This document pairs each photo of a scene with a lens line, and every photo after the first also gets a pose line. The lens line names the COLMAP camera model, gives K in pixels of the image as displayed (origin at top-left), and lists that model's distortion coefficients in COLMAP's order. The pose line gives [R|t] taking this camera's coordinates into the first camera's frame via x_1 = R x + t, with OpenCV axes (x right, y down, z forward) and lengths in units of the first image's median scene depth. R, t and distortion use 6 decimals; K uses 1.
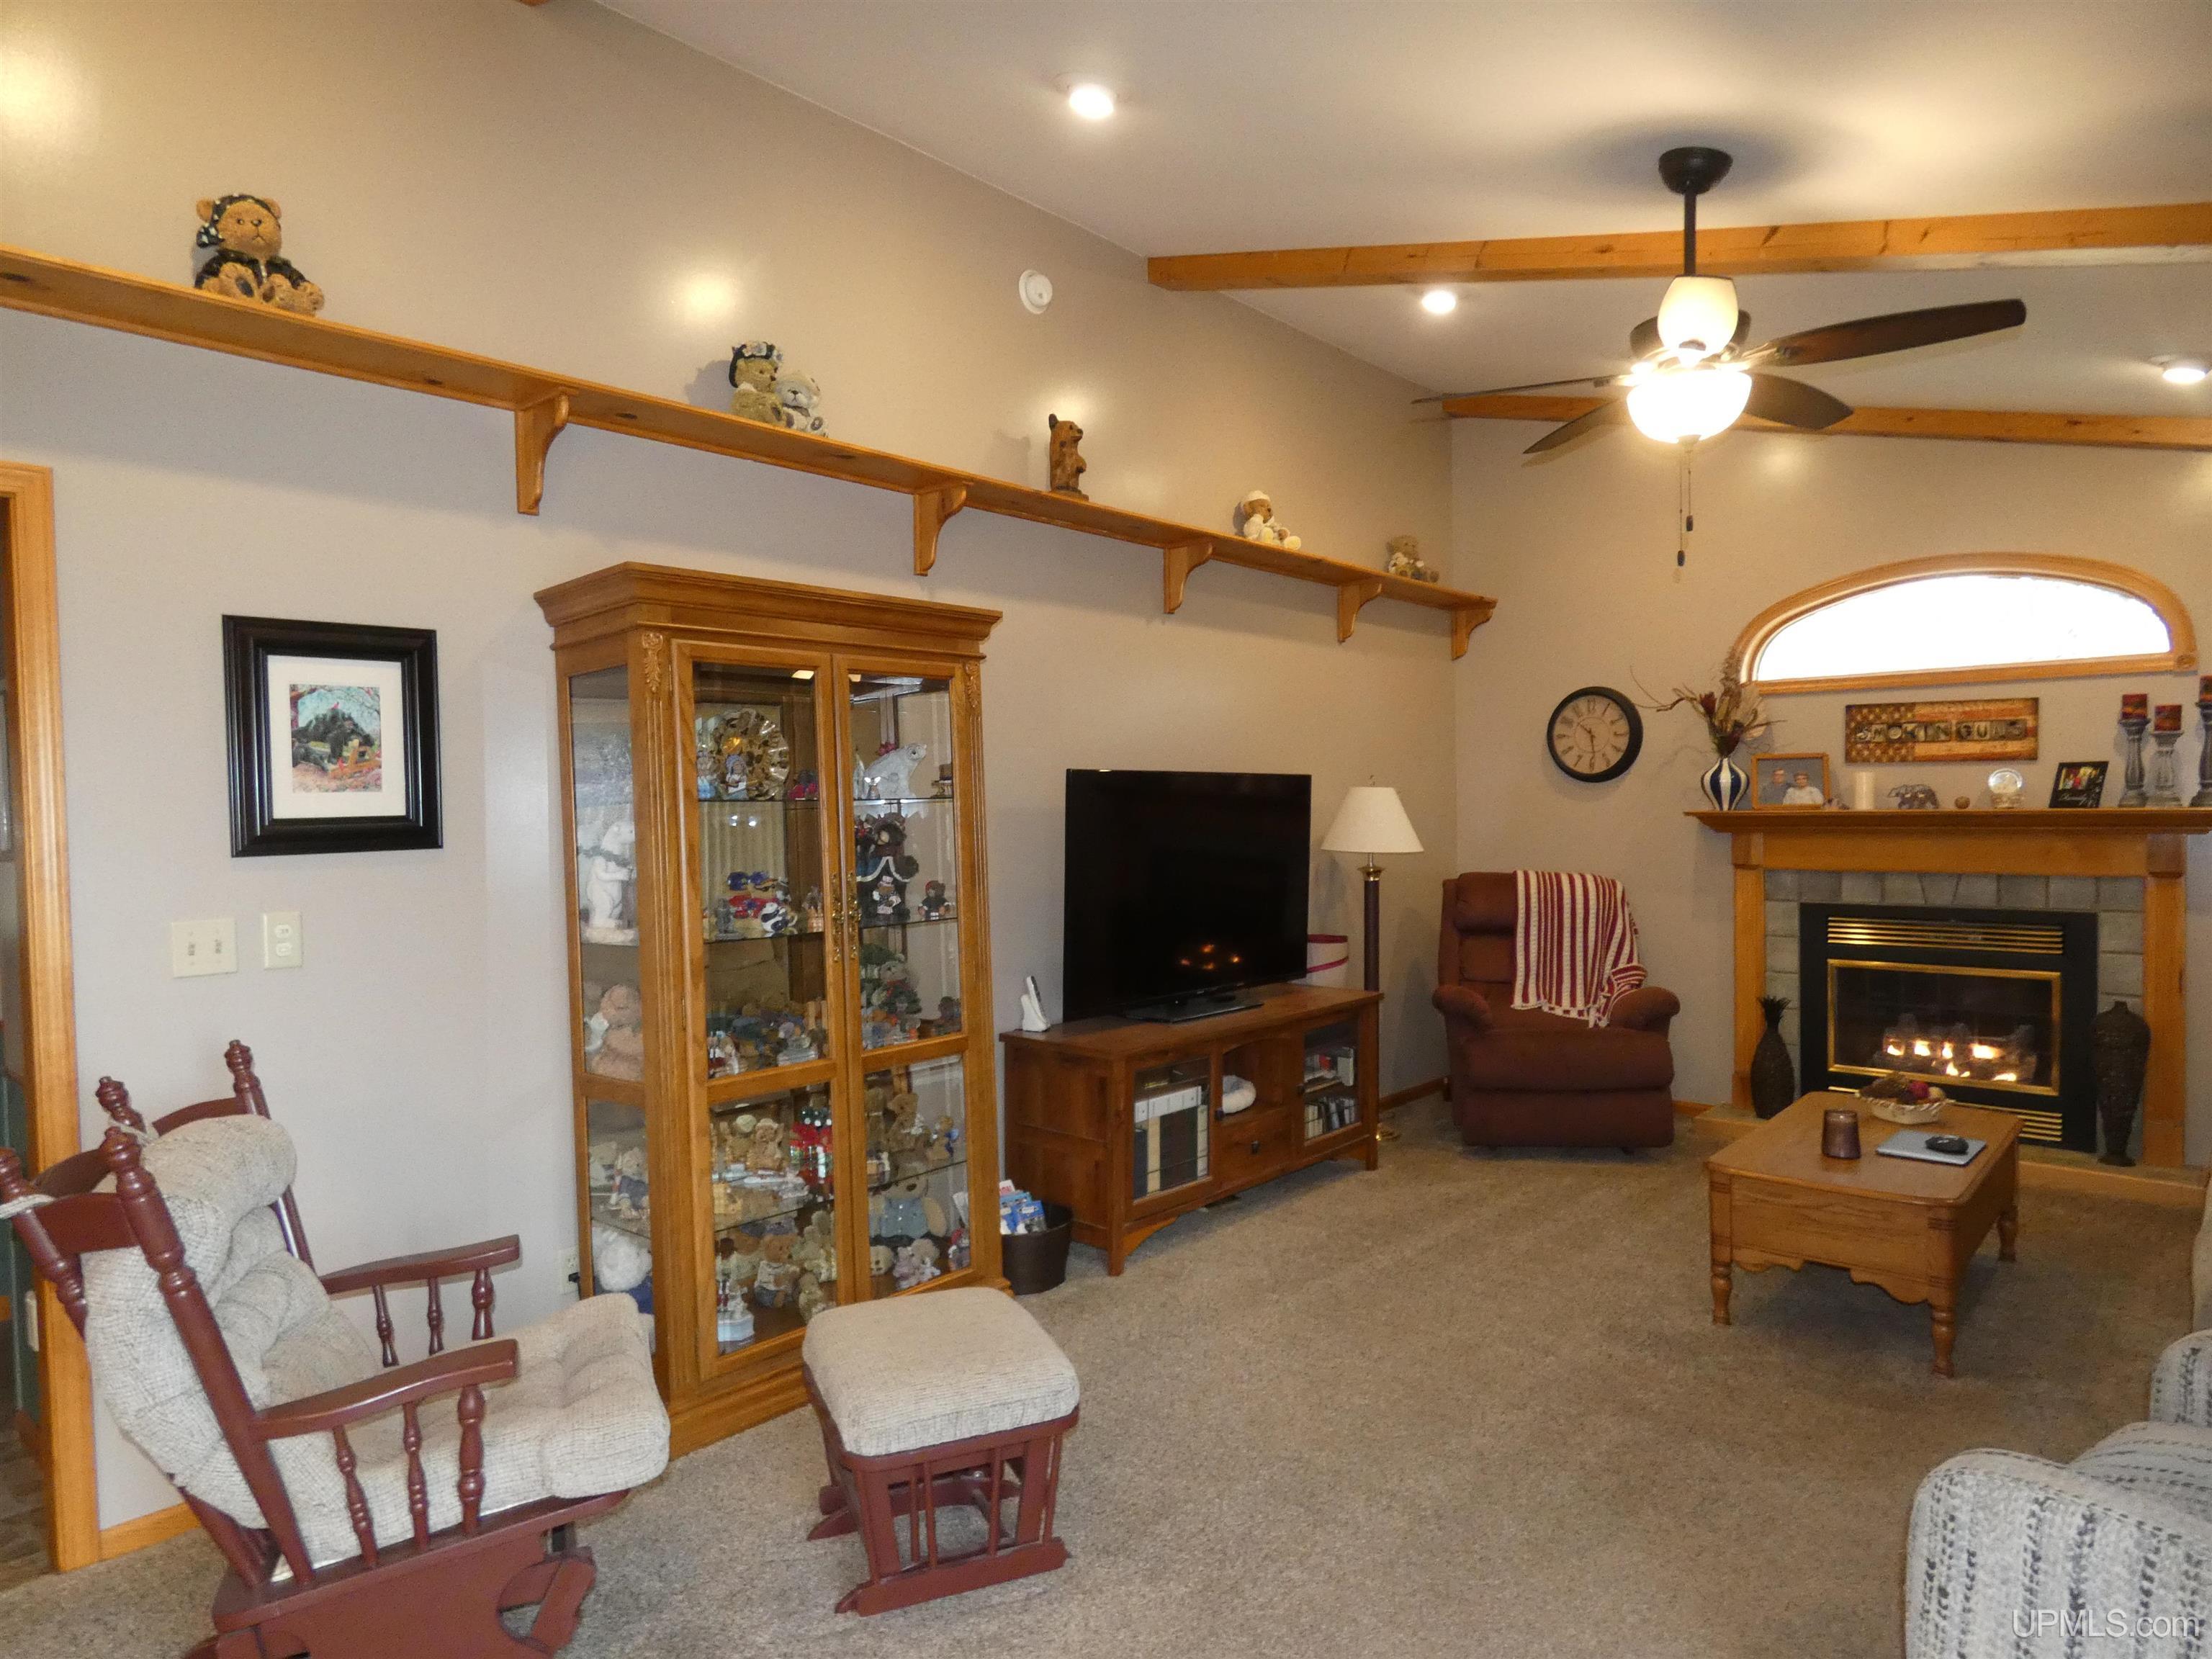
lens RADIAL K [[1340.7, 0, 1089.7], [0, 1340.7, 845.2], [0, 0, 1]] dist [0.009543, -0.007826]
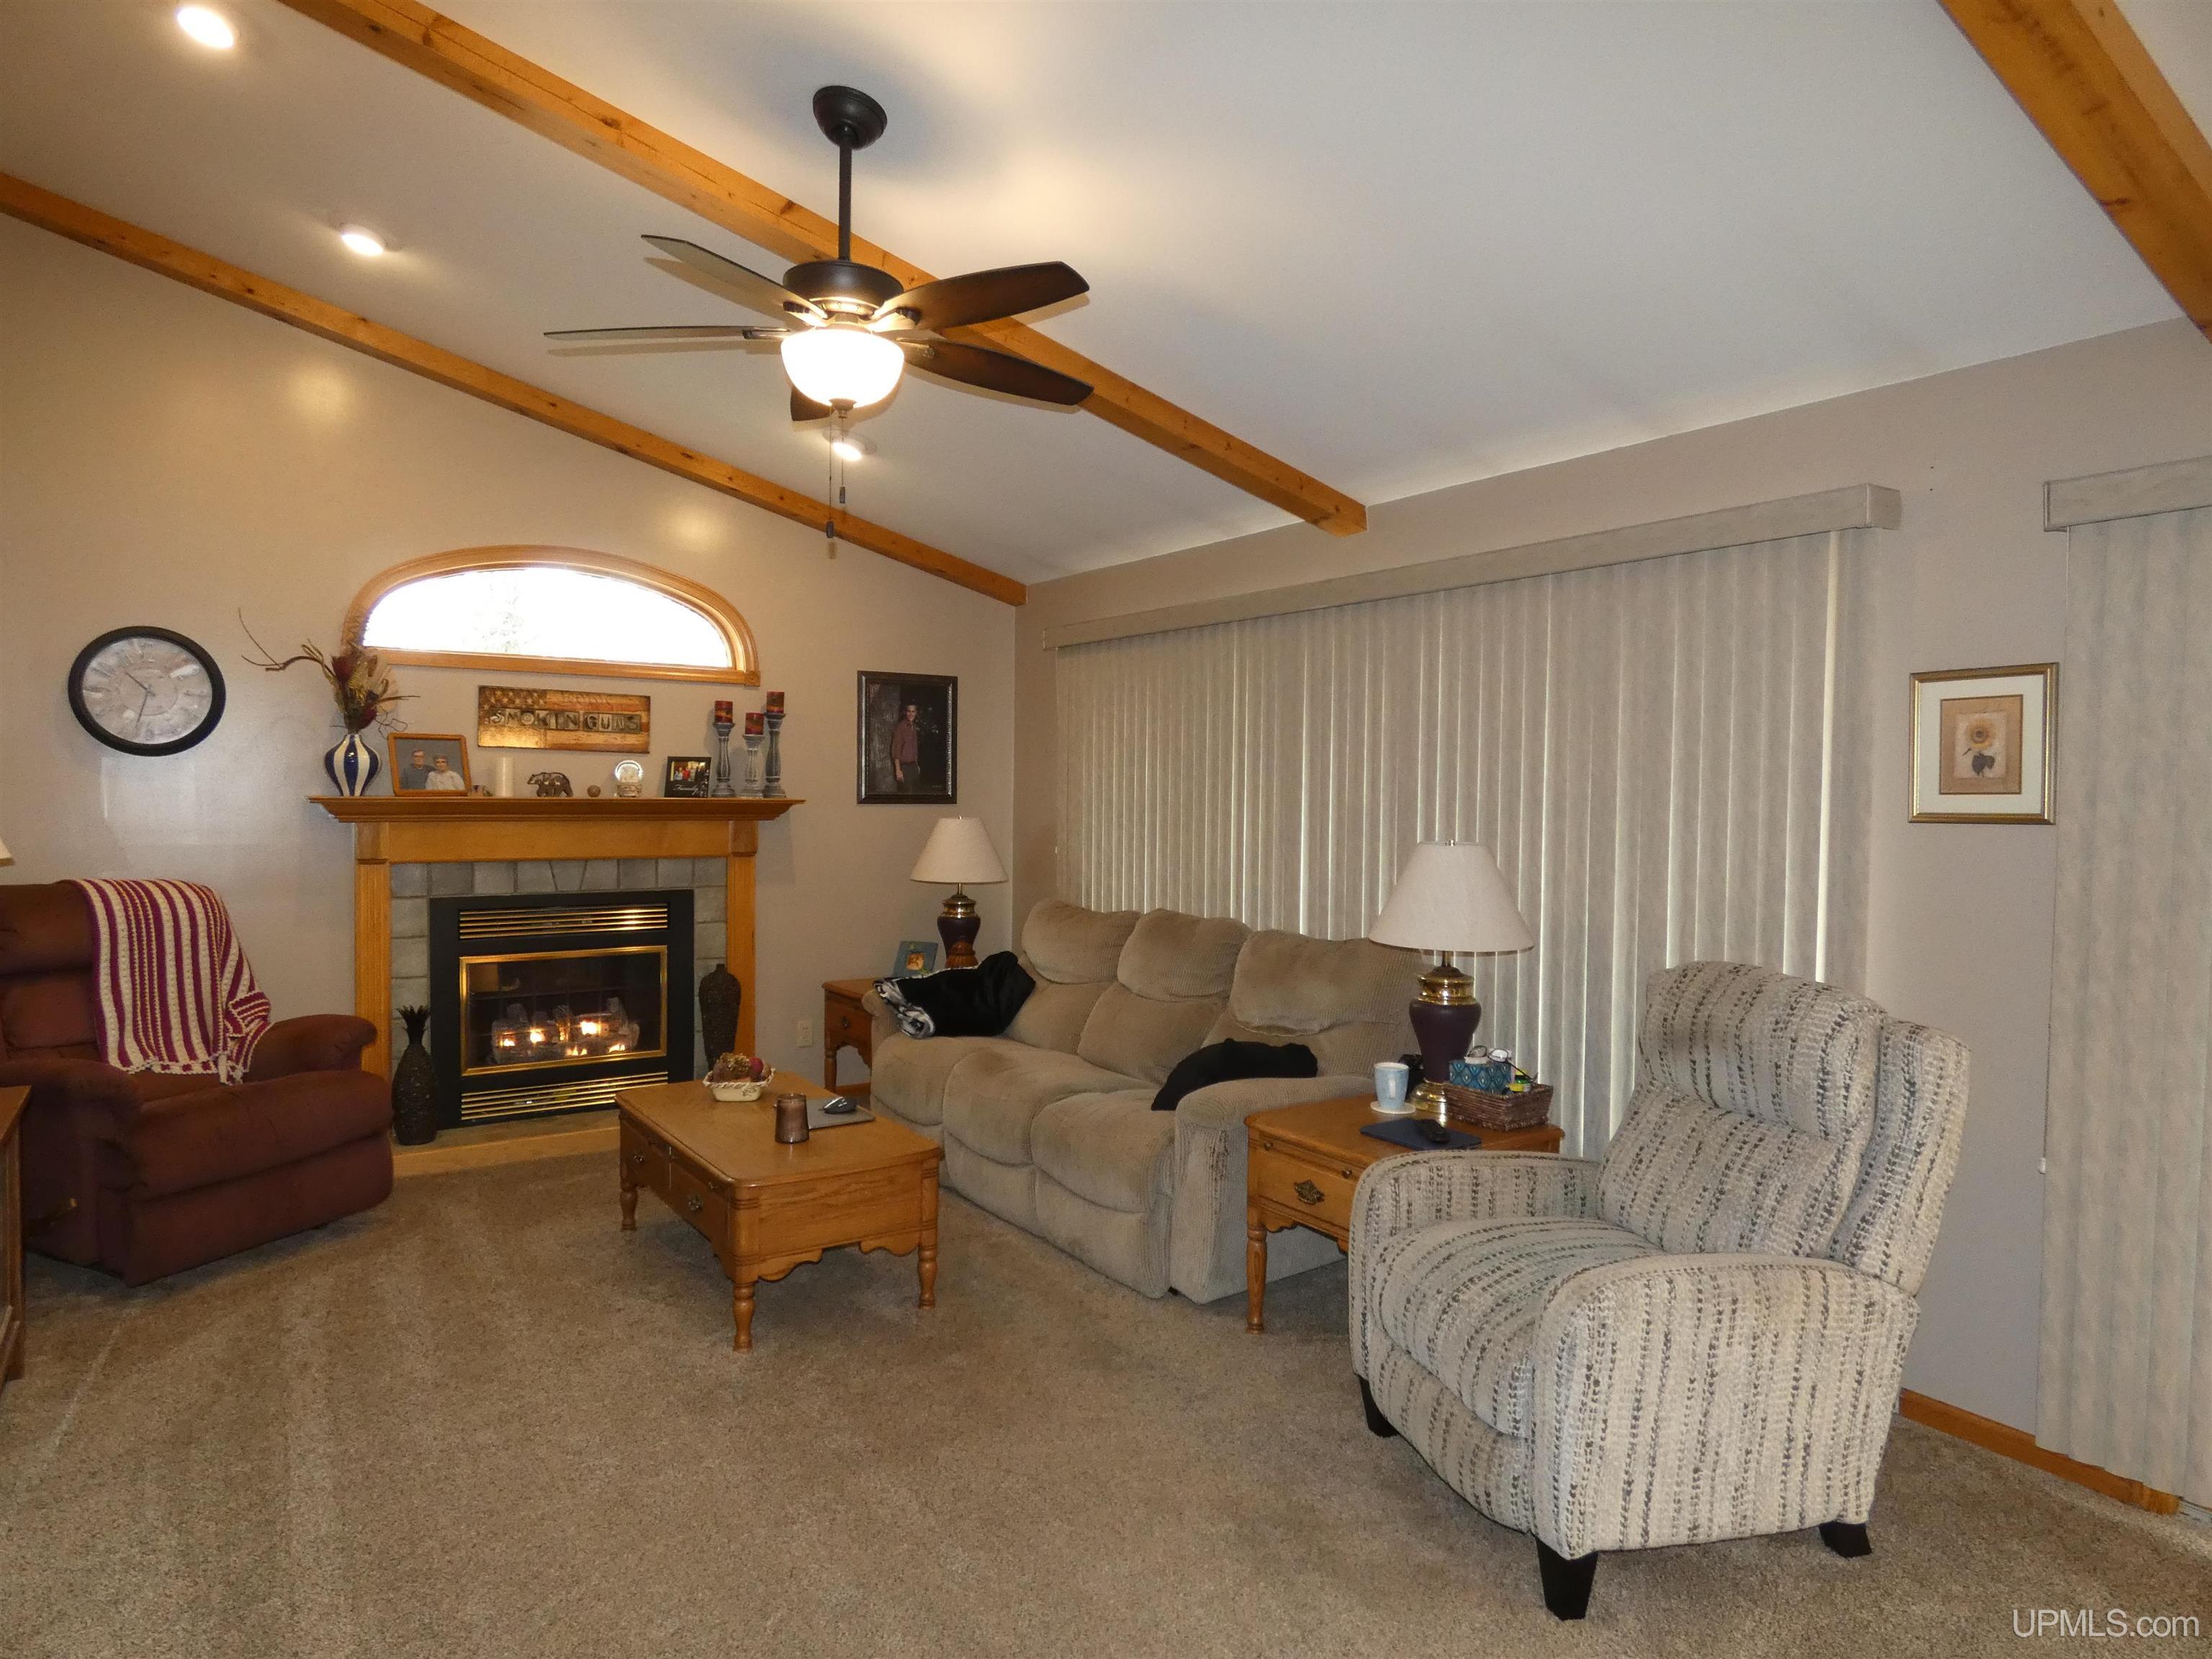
lens RADIAL K [[1340.7, 0, 1095.1], [0, 1340.7, 831.1], [0, 0, 1]] dist [0.009543, -0.007826]
pose [[0.249112, -0.016650, 0.968331, -0.261522], [0.013520, 0.999815, 0.013713, -0.009959], [-0.968380, 0.009676, 0.249291, 0.373625]]
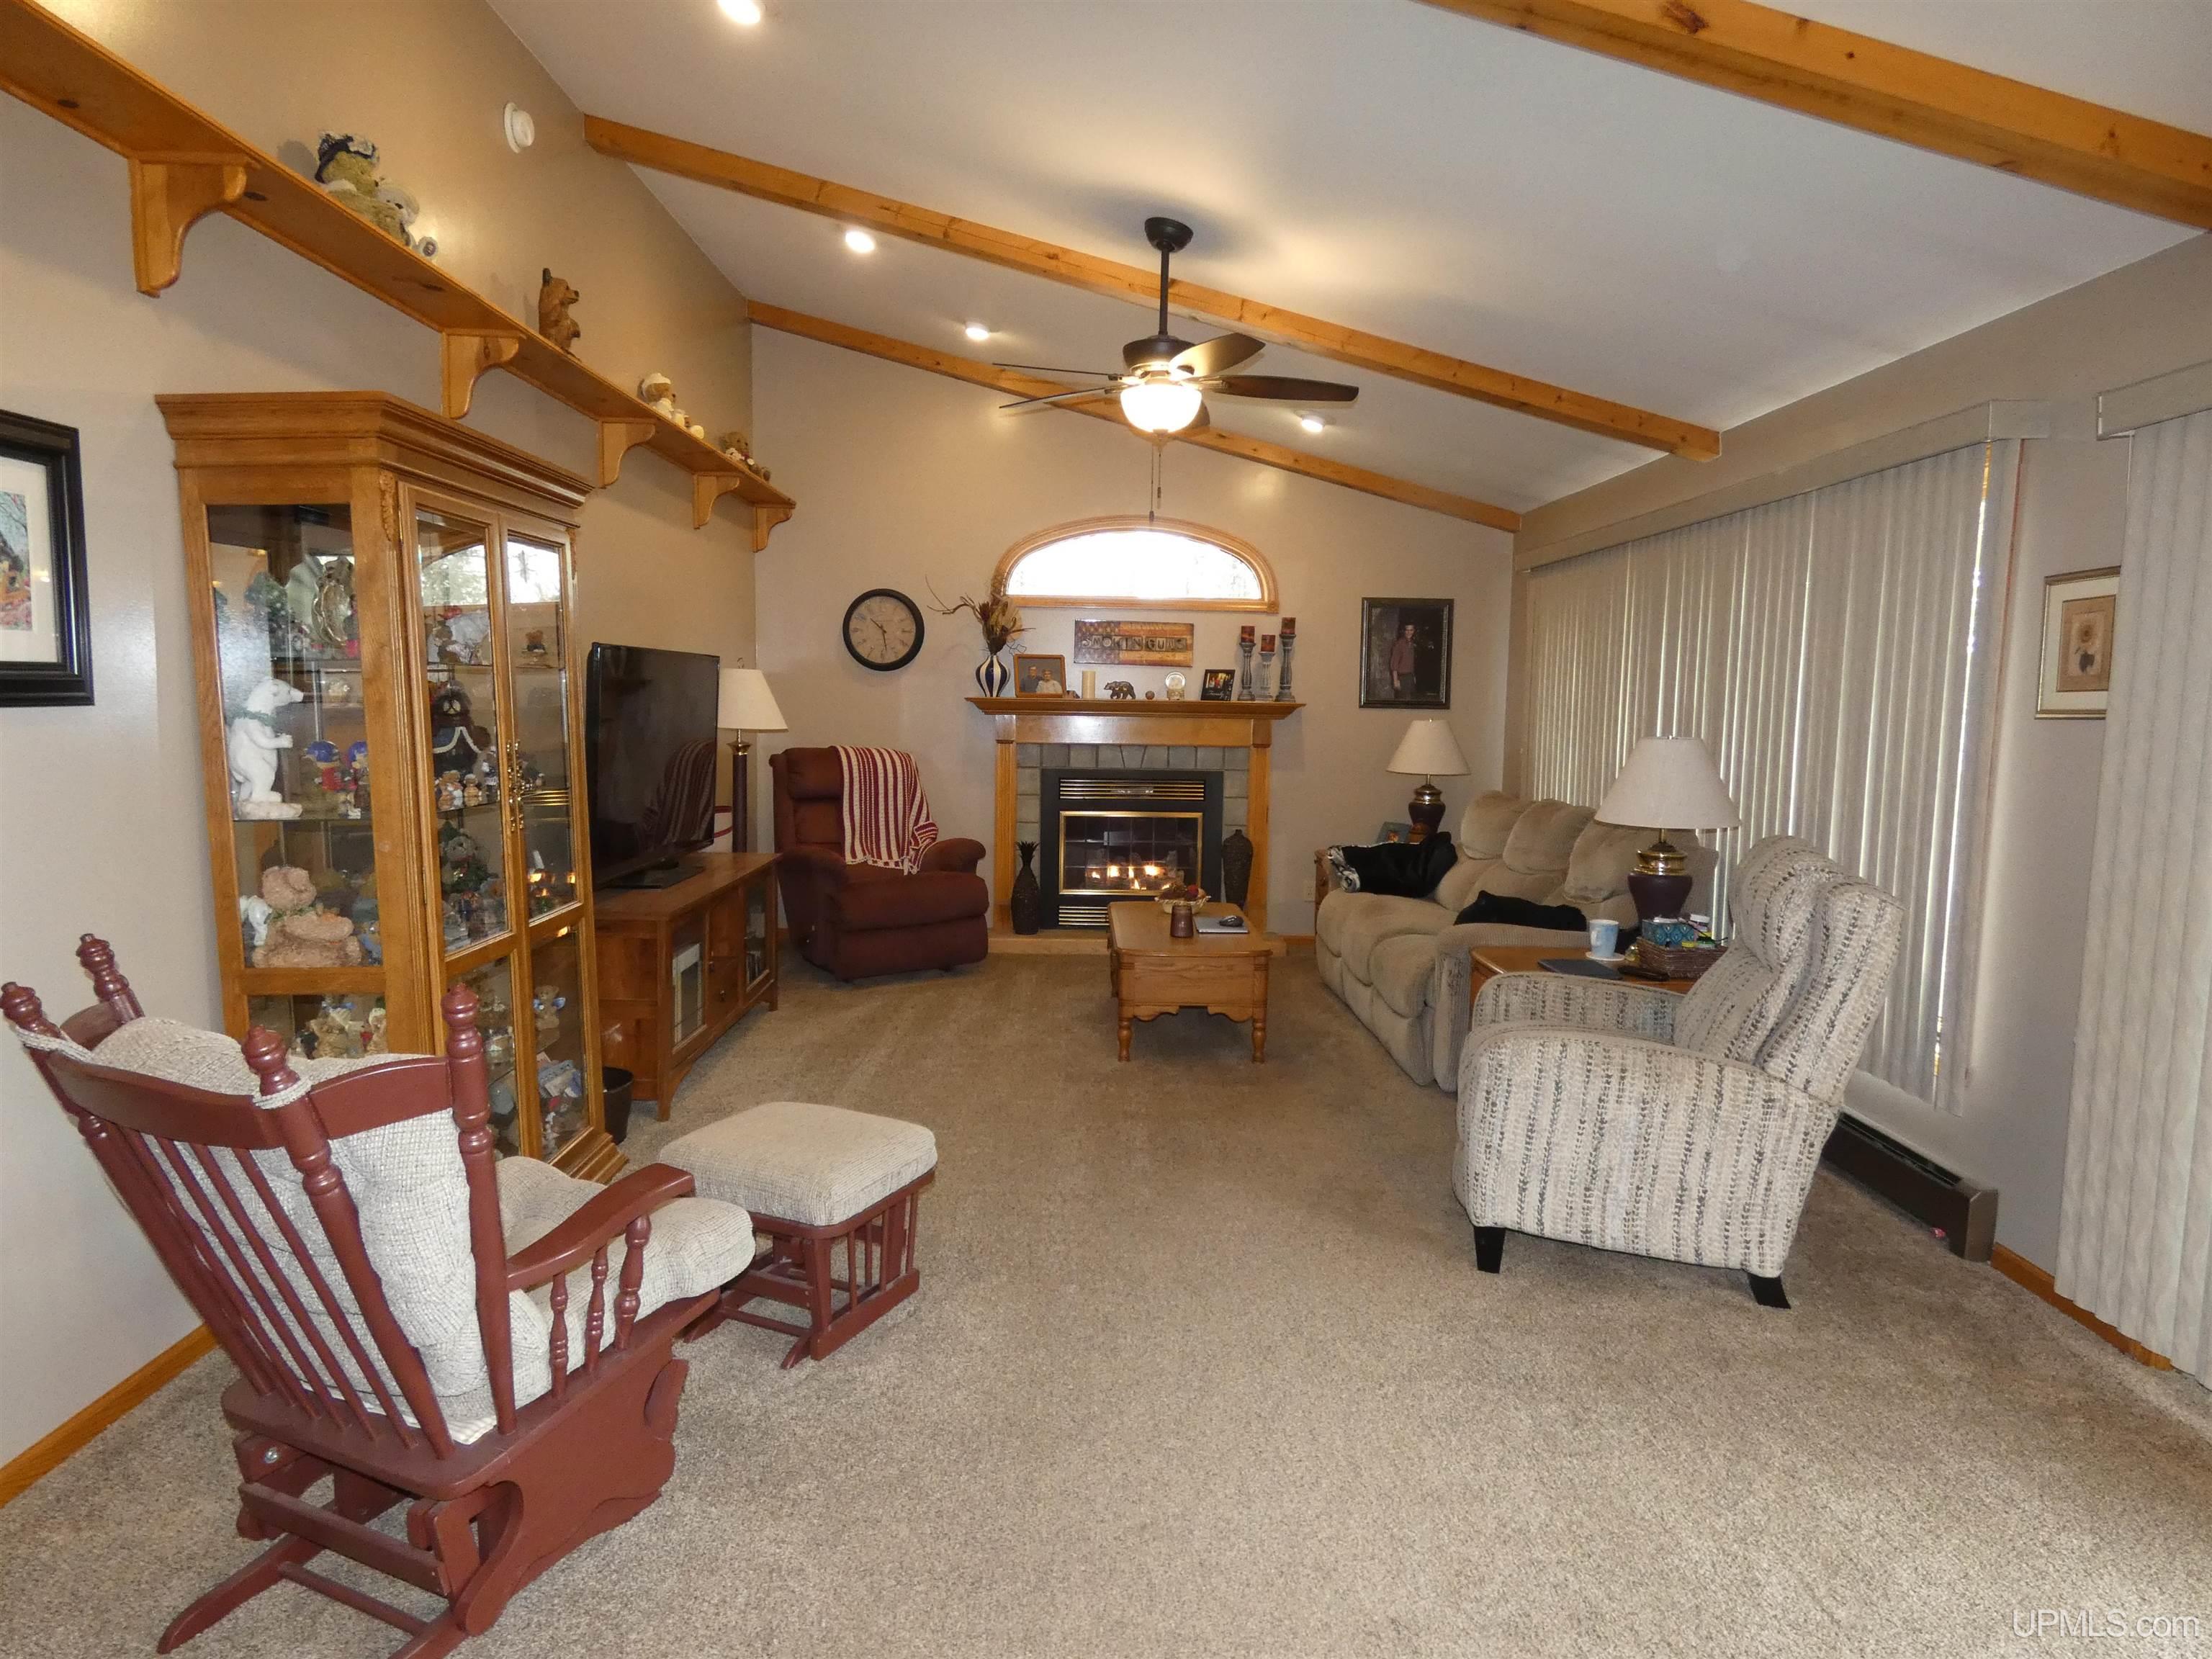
lens RADIAL K [[1340.7, 0, 1105.2], [0, 1340.7, 826.7], [0, 0, 1]] dist [0.009543, -0.007826]
pose [[0.734548, -0.042104, 0.677250, -0.346287], [-0.006372, 0.997601, 0.068930, 0.009099], [-0.678527, -0.054948, 0.732517, -0.003591]]
